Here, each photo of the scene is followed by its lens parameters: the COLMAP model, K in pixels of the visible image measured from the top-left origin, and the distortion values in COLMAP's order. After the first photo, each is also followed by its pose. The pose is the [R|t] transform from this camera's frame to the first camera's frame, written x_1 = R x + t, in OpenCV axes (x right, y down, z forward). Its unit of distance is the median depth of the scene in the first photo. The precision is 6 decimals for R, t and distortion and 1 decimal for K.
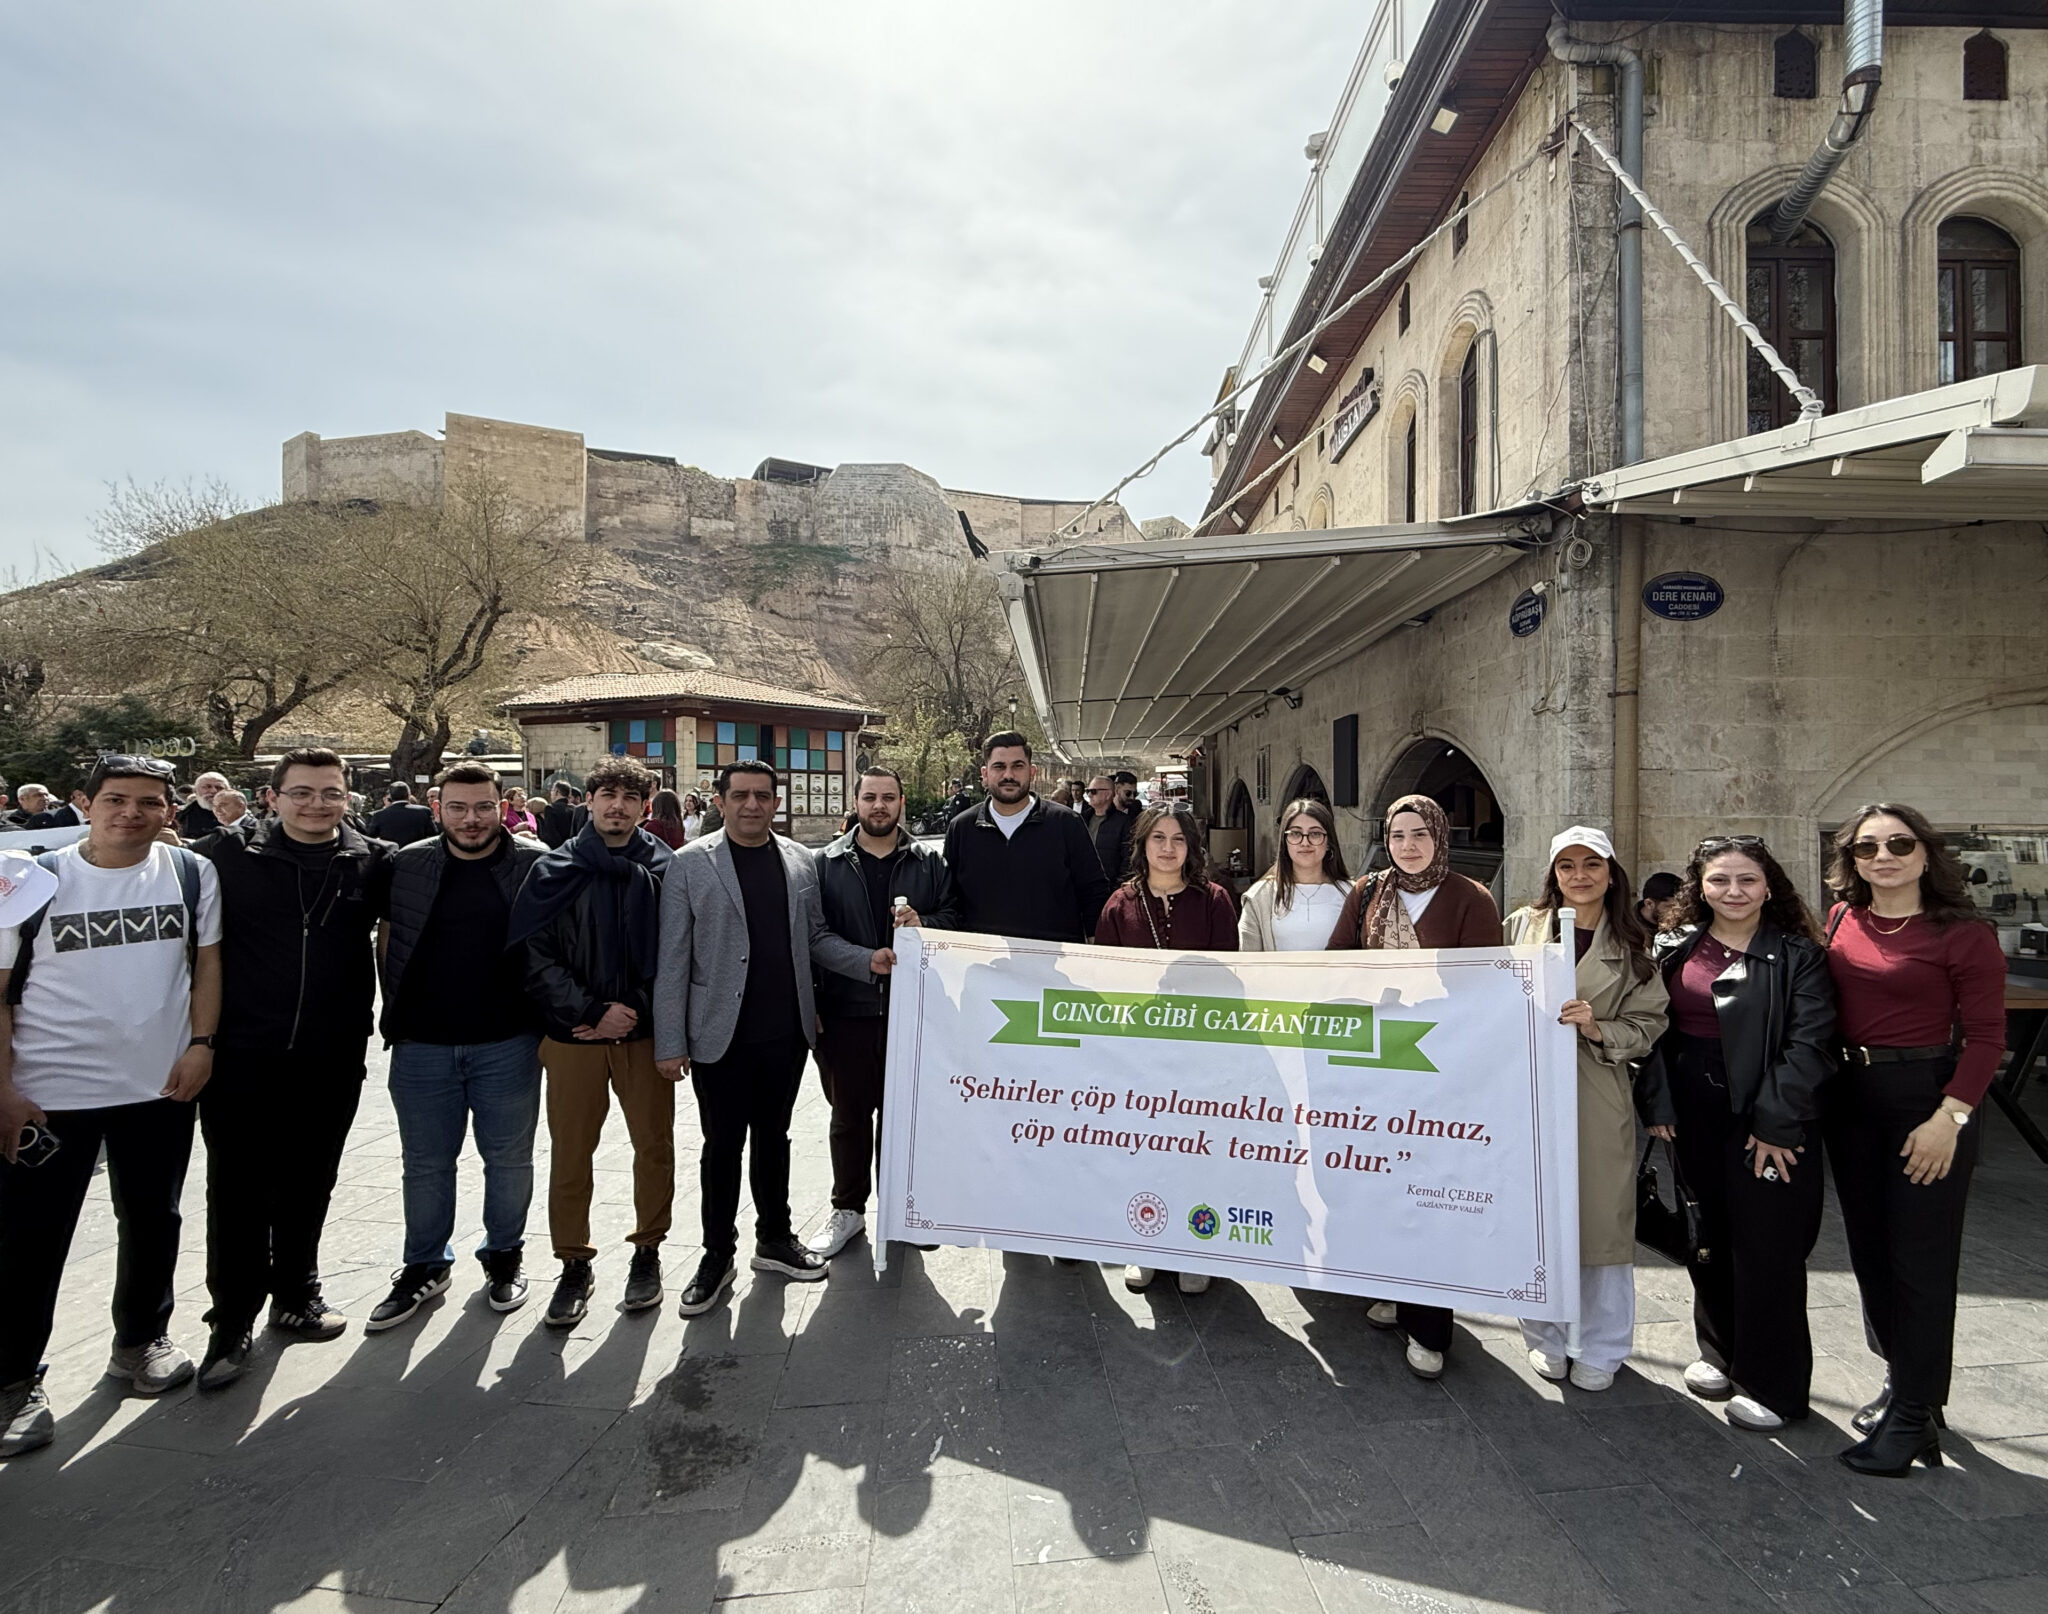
lens RADIAL K [[1031.6, 0, 1026.3], [0, 1031.6, 802.7], [0, 0, 1]] dist [0.002704, 0.001033]
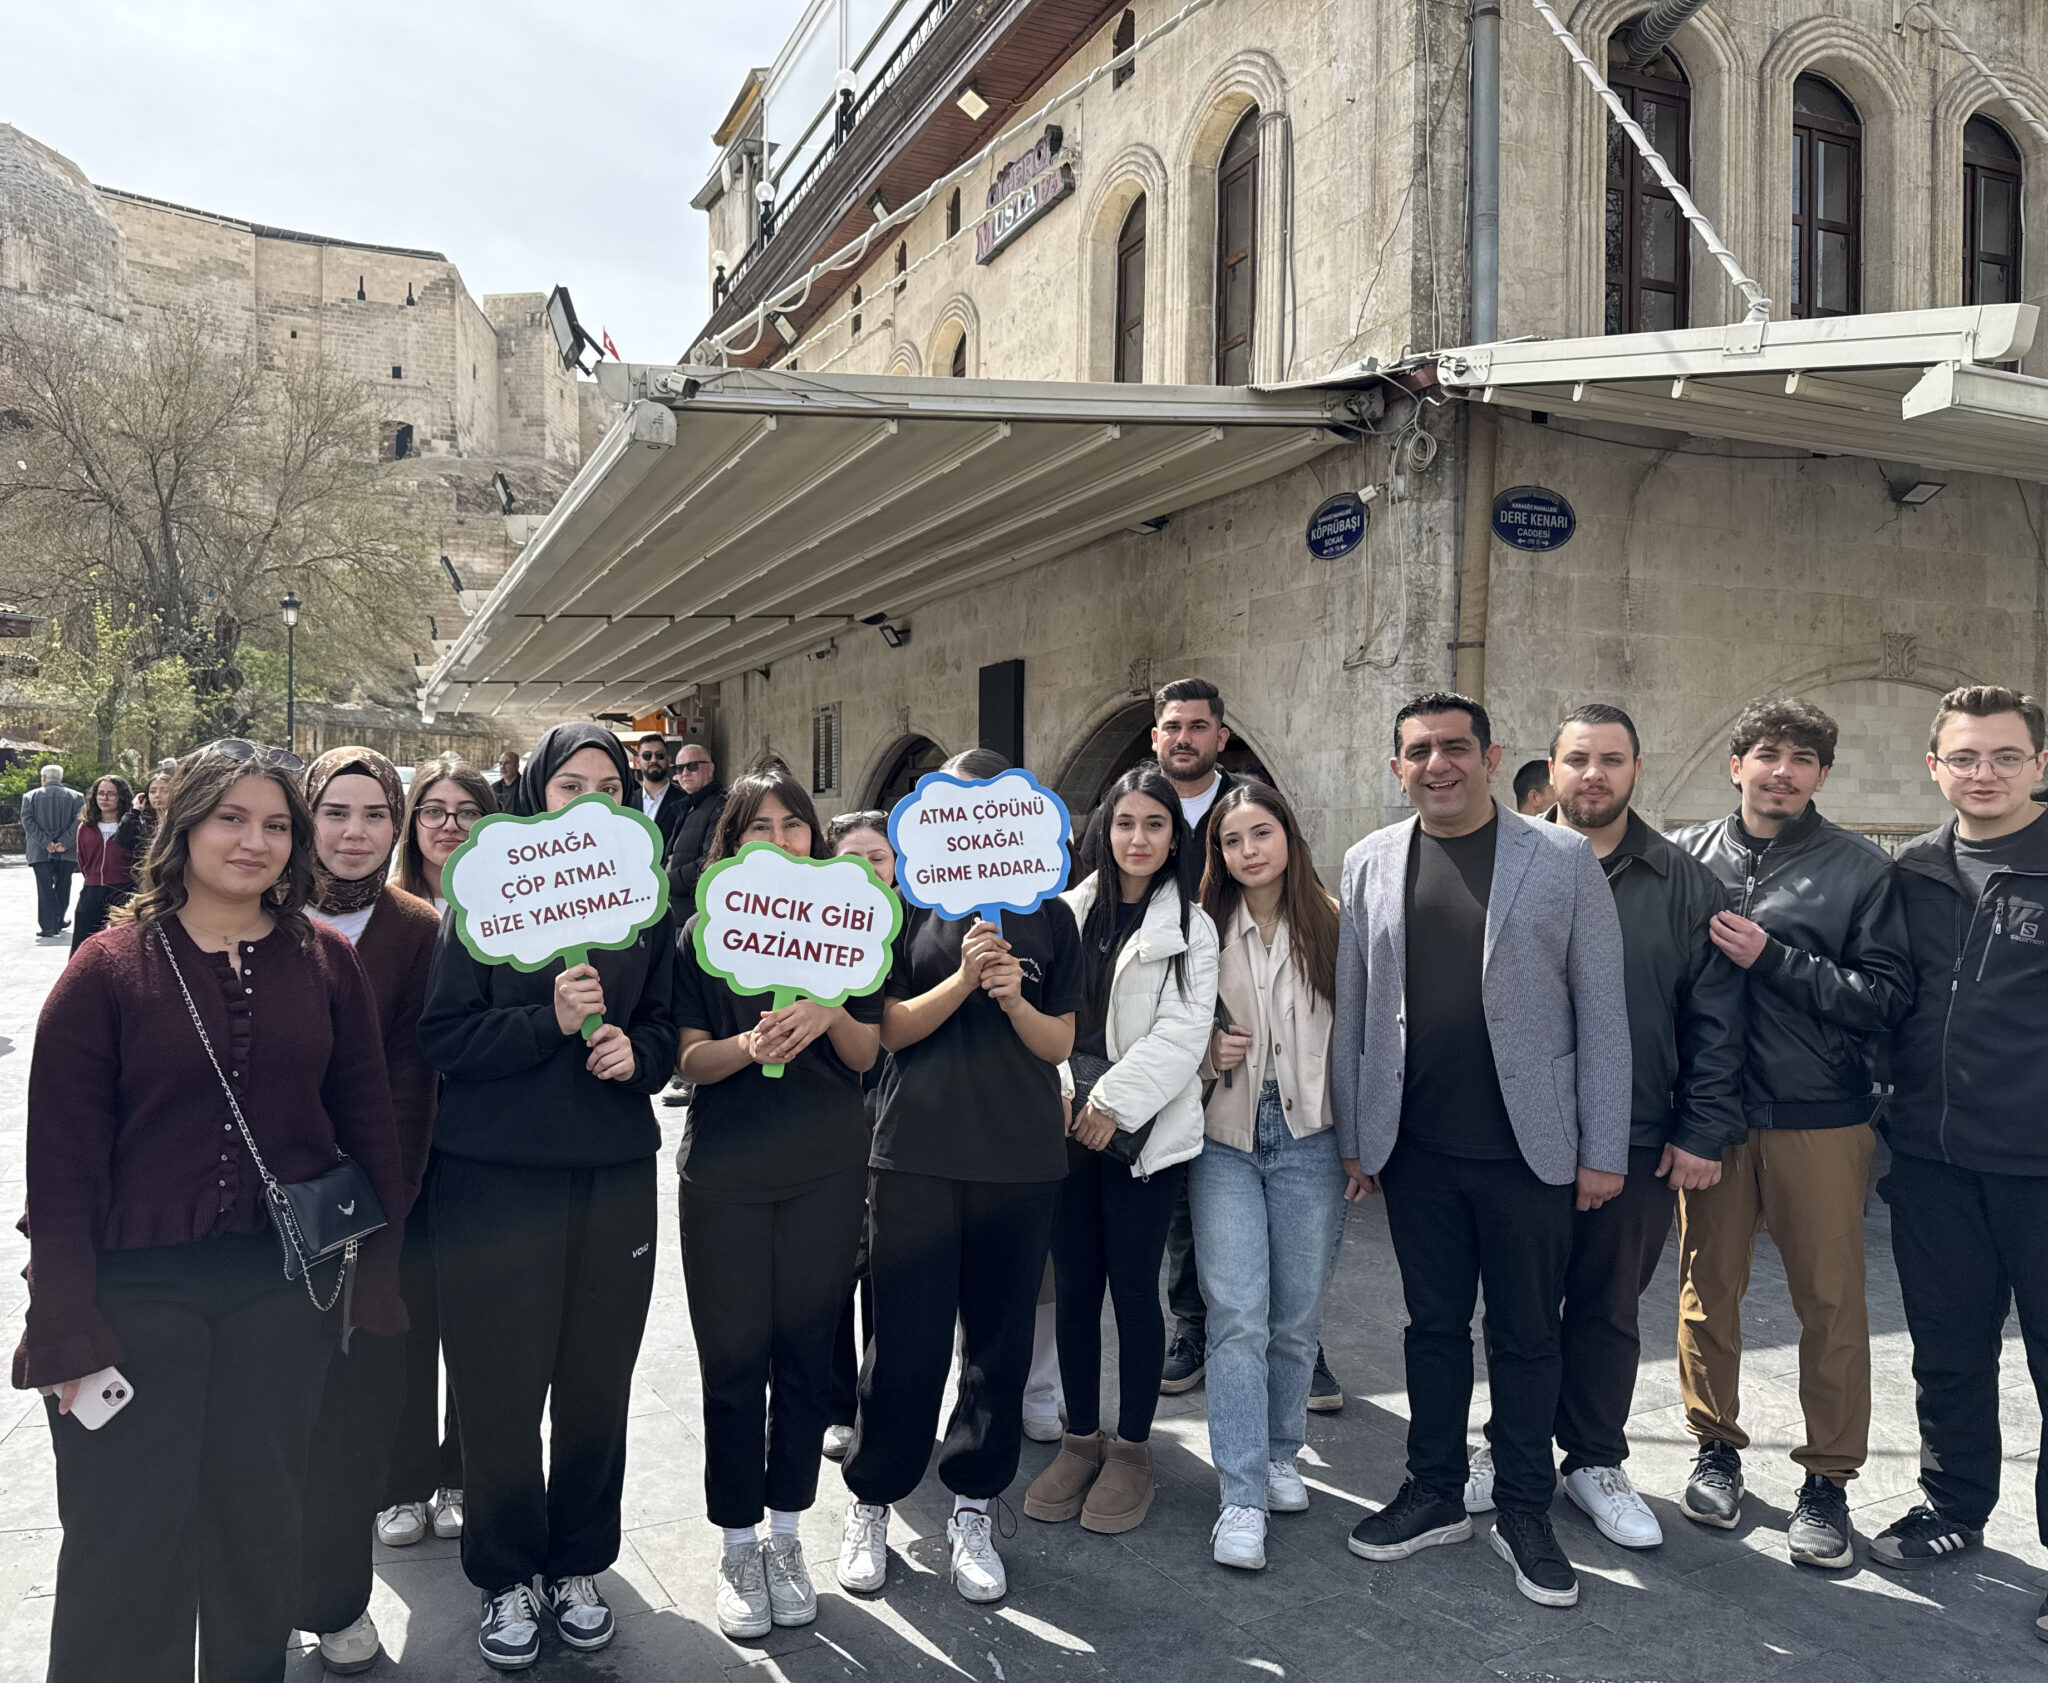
lens RADIAL K [[1751.2, 0, 1021.1], [0, 1751.2, 840.8], [0, 0, 1]] dist [0.016919, -0.008331]
pose [[0.913876, -0.005678, 0.405954, -0.228143], [-0.004651, 0.999690, 0.024454, 0.005552], [-0.405968, -0.024236, 0.913566, -0.026254]]
